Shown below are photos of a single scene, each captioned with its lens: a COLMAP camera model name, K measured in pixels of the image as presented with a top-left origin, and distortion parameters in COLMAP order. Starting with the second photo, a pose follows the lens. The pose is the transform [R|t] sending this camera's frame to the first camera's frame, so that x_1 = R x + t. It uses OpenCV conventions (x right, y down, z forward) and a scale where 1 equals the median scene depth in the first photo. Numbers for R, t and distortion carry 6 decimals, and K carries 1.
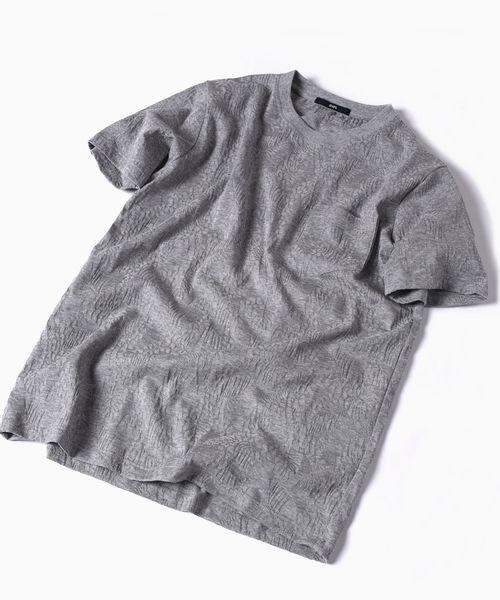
lens RADIAL K [[808.3, 0, 246.0], [0, 808.3, 298.7], [0, 0, 1]] dist [0.005770, 0.000000]
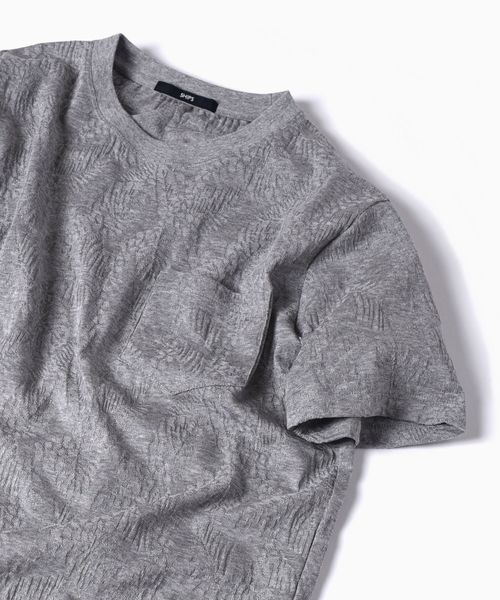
lens RADIAL K [[808.3, 0, 249.4], [0, 808.3, 299.1], [0, 0, 1]] dist [0.005770, 0.000000]
pose [[0.989911, -0.009336, 0.141379, 0.066740], [0.025609, 0.993182, -0.113728, -0.031158], [-0.139354, 0.116201, 0.983401, 0.437690]]
